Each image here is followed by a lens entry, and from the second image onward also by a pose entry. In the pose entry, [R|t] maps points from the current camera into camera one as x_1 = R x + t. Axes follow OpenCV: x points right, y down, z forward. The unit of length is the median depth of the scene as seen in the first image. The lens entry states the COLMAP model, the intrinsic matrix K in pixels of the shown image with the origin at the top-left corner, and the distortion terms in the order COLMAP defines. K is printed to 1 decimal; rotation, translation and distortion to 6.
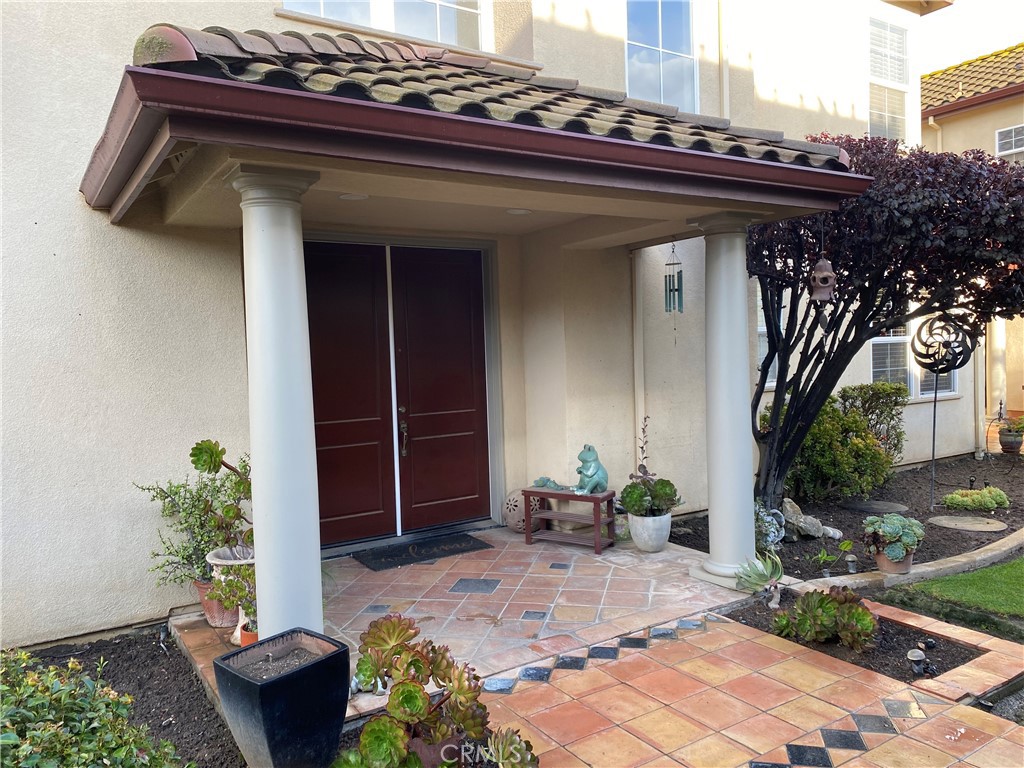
lens RADIAL K [[770.9, 0, 505.8], [0, 770.9, 373.0], [0, 0, 1]] dist [0.039000, -0.003016]
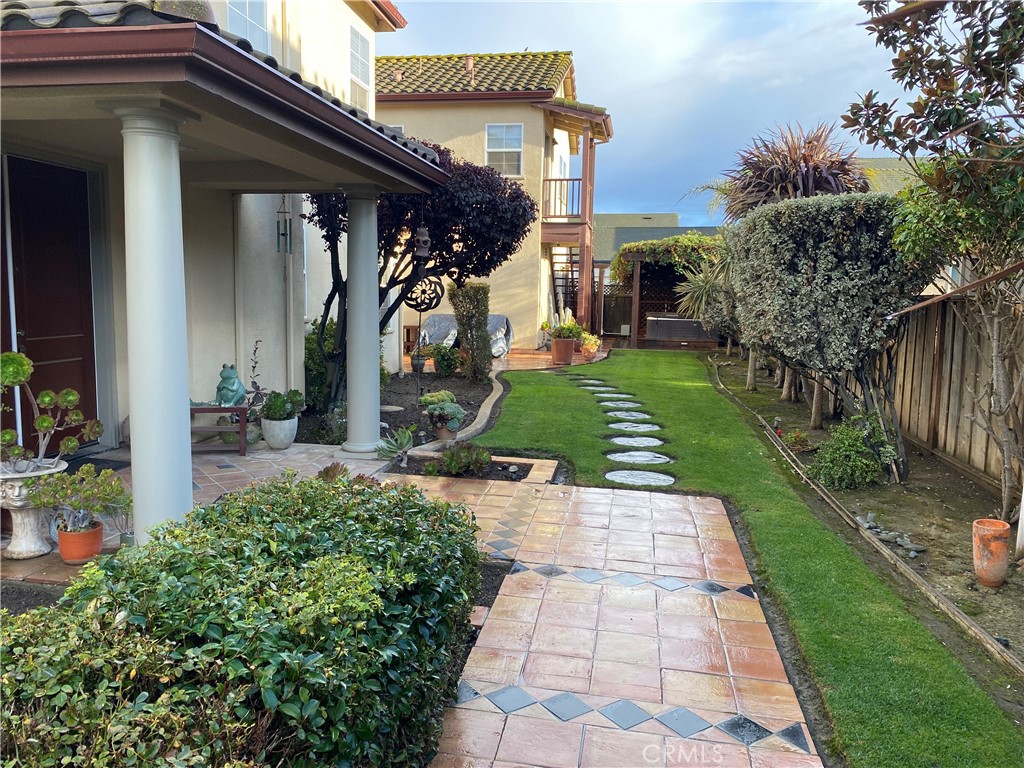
lens RADIAL K [[770.9, 0, 505.8], [0, 770.9, 373.0], [0, 0, 1]] dist [0.039000, -0.003016]
pose [[0.674089, -0.031502, 0.737978, -0.455886], [-0.020374, 0.997917, 0.061208, 0.026884], [-0.738369, -0.056295, 0.672043, -0.078110]]
